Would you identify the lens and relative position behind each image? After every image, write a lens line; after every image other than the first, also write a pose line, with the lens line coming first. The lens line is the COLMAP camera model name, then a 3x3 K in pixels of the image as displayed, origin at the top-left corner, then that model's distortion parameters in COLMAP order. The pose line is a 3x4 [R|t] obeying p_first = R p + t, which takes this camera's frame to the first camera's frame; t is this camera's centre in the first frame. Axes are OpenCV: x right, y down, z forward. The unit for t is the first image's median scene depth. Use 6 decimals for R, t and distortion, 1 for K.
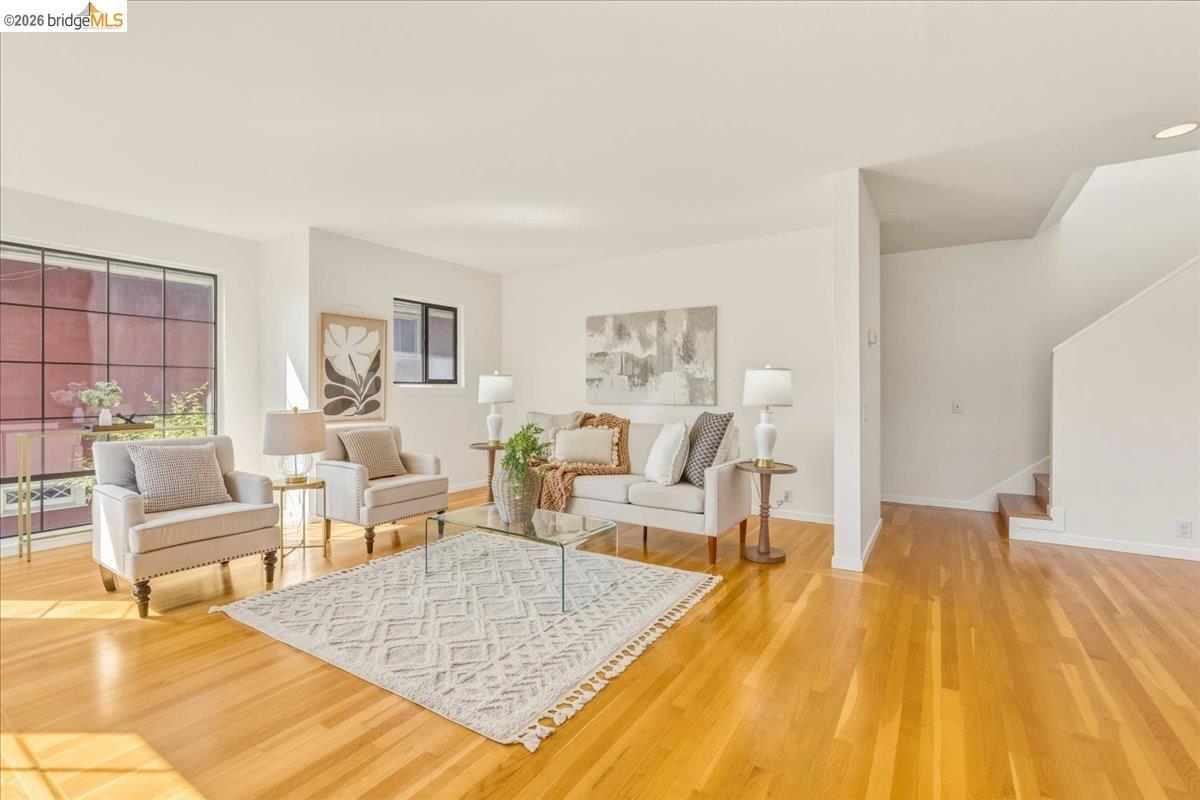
lens RADIAL K [[539.0, 0, 598.9], [0, 539.0, 397.3], [0, 0, 1]] dist [-0.017091, 0.002507]
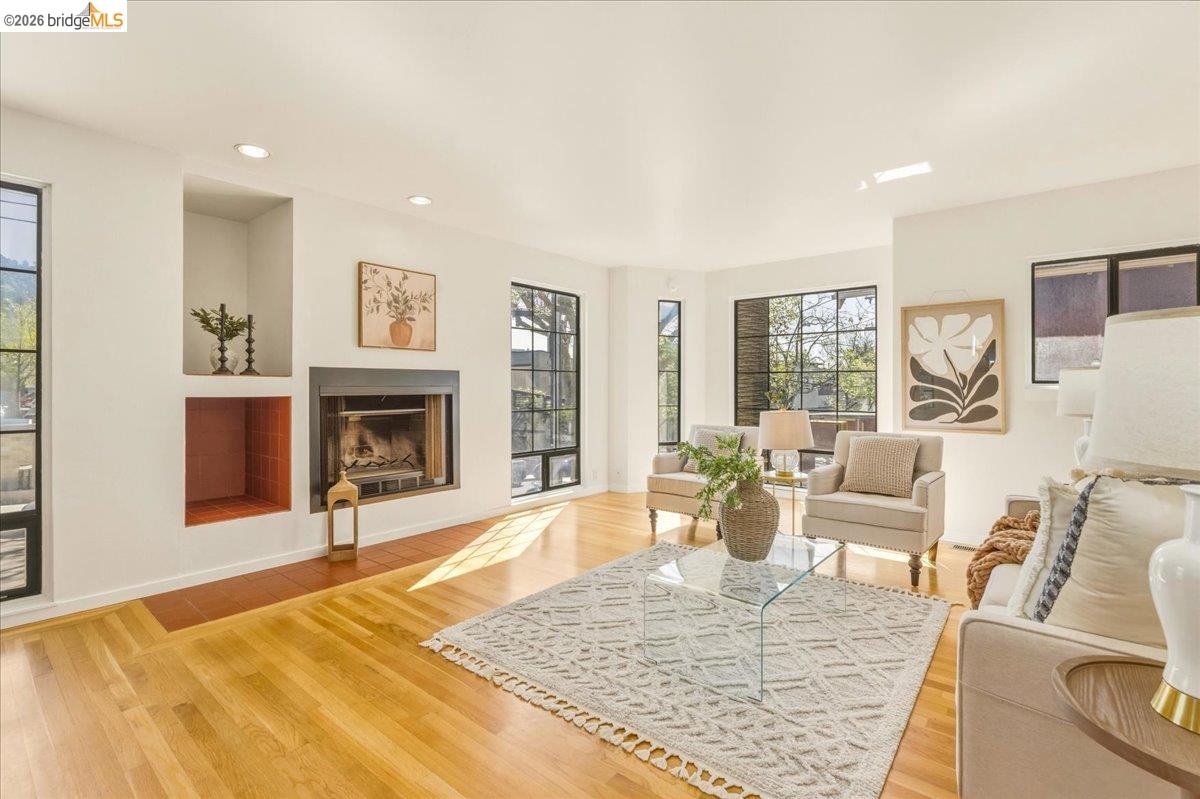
lens RADIAL K [[539.0, 0, 604.7], [0, 539.0, 389.3], [0, 0, 1]] dist [-0.017091, 0.002507]
pose [[-0.112655, 0.002602, -0.993631, 0.412319], [-0.016300, 0.999857, 0.004466, -0.012196], [0.993500, 0.016700, -0.112596, 0.543205]]
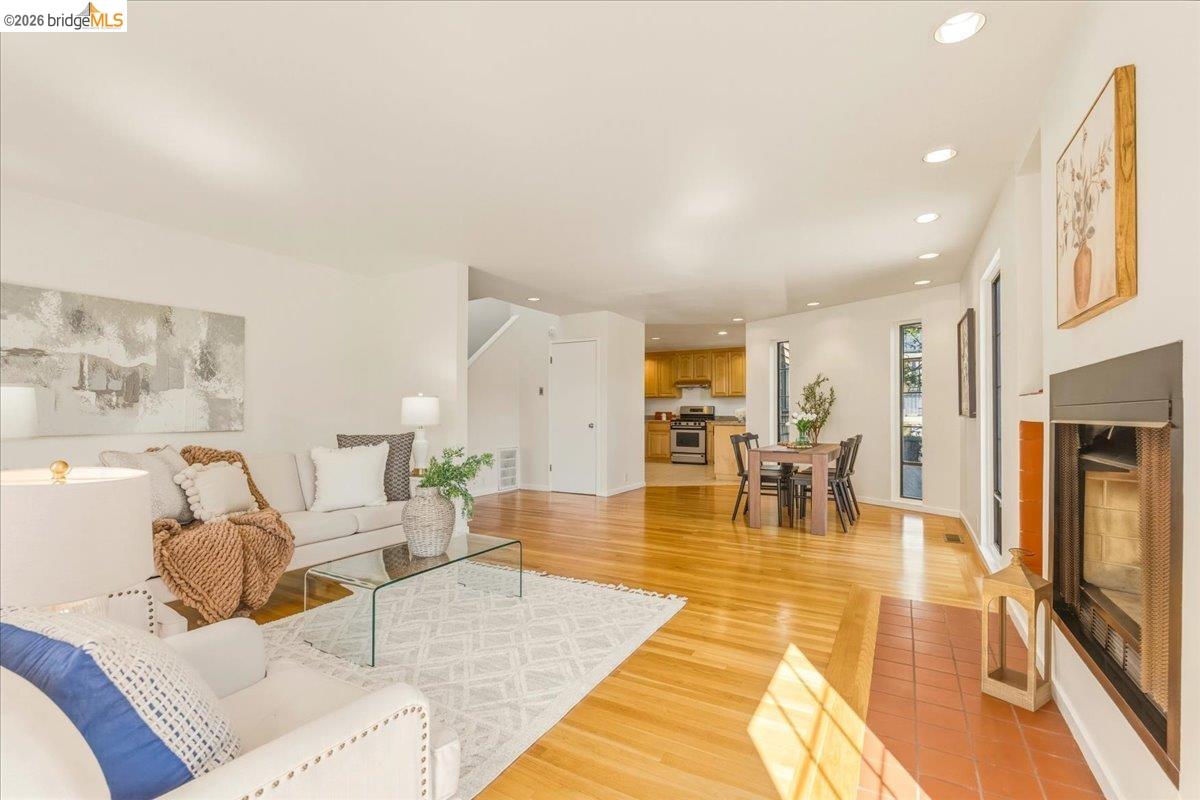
lens RADIAL K [[539.0, 0, 600.8], [0, 539.0, 403.0], [0, 0, 1]] dist [-0.017091, 0.002507]
pose [[-0.064930, 0.014068, 0.997791, -0.684583], [0.013794, 0.999818, -0.013199, -0.010115], [-0.997794, 0.012907, -0.065112, 0.475310]]
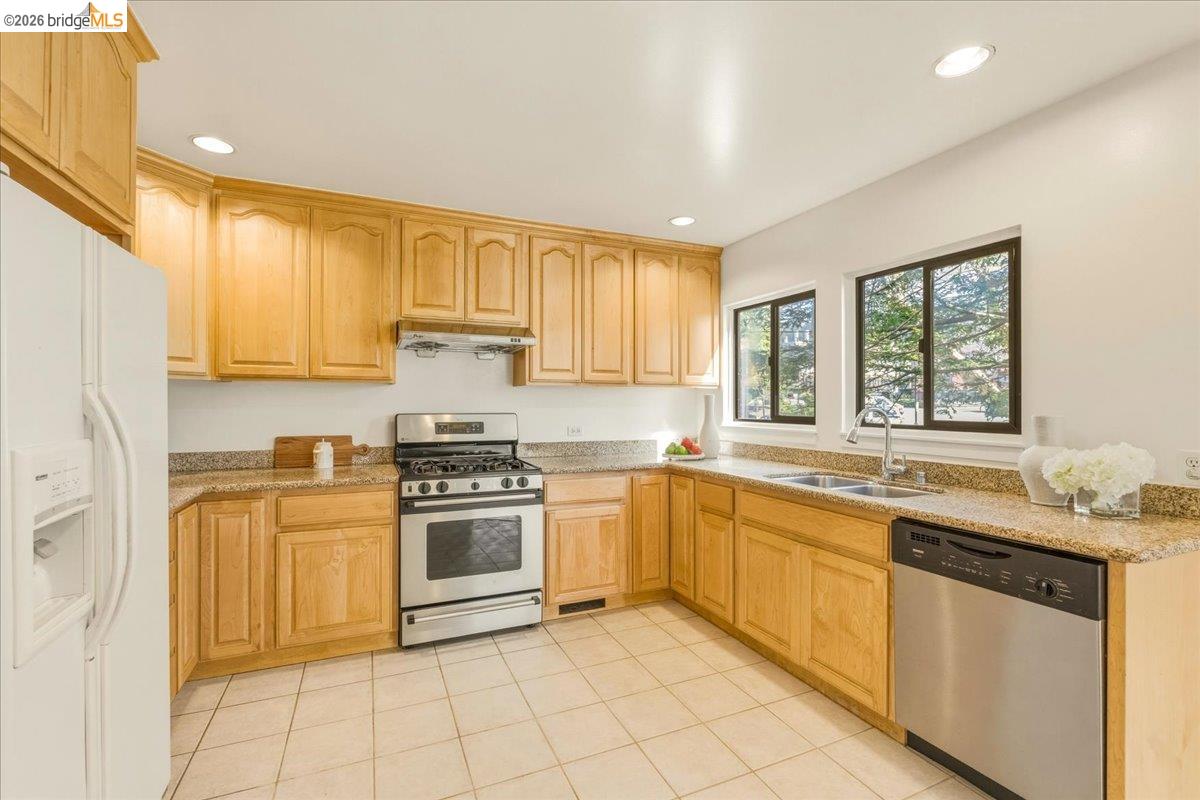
lens RADIAL K [[539.0, 0, 605.0], [0, 539.0, 402.1], [0, 0, 1]] dist [-0.017091, 0.002507]
pose [[-0.840196, 0.000638, 0.542282, 1.156073], [0.006026, 0.999949, 0.008161, -0.041339], [-0.542249, 0.010124, -0.840157, 0.374119]]
